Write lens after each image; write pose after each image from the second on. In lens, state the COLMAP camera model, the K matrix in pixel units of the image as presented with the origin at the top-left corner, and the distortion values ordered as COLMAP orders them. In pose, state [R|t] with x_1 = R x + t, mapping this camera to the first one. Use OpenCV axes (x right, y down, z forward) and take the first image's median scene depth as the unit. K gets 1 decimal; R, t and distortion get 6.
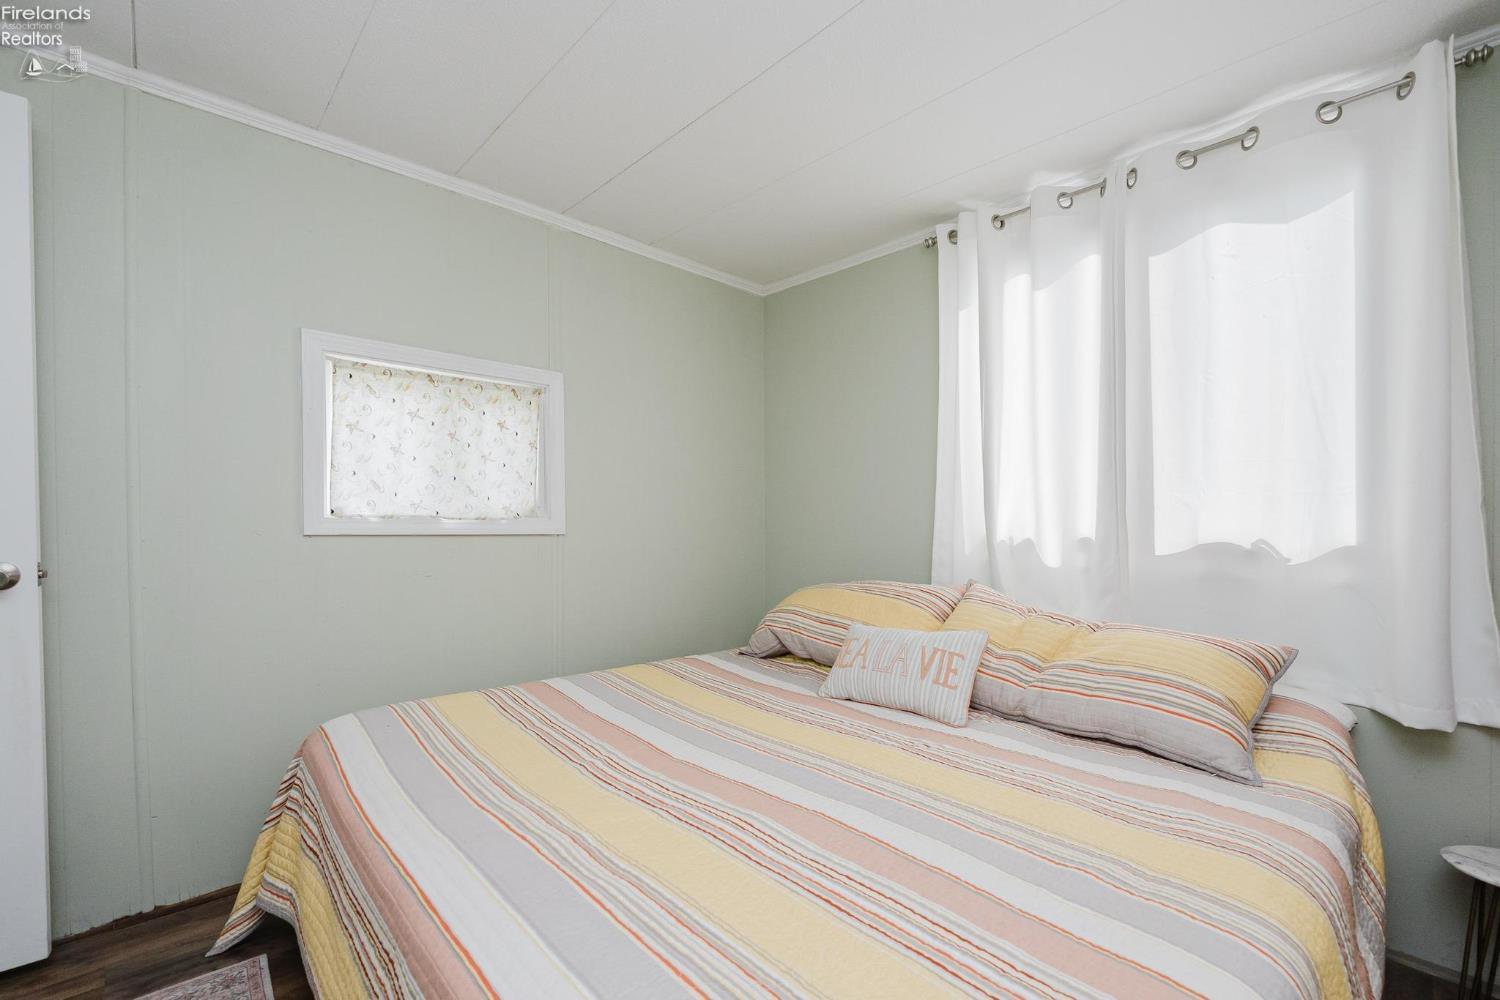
lens RADIAL K [[659.3, 0, 750.8], [0, 659.3, 516.0], [0, 0, 1]] dist [0.004273, -0.001512]
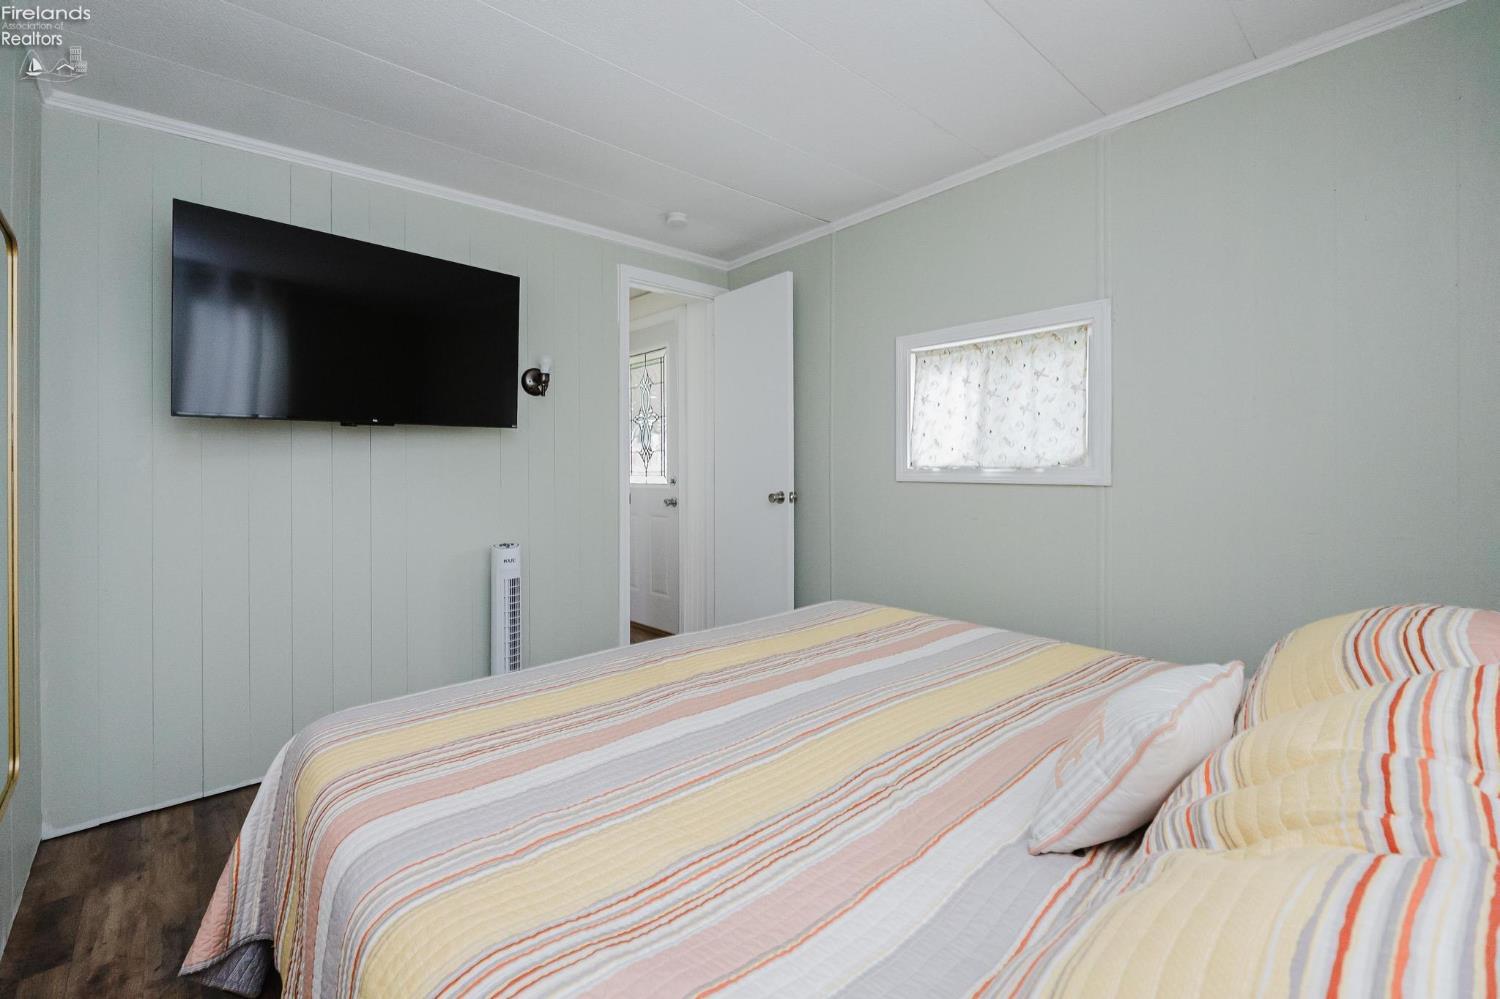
lens RADIAL K [[659.3, 0, 748.0], [0, 659.3, 490.3], [0, 0, 1]] dist [0.004273, -0.001512]
pose [[-0.032931, 0.018932, -0.999278, 0.725956], [0.007213, 0.999799, 0.018704, 0.018731], [0.999432, -0.006592, -0.033061, 0.678213]]
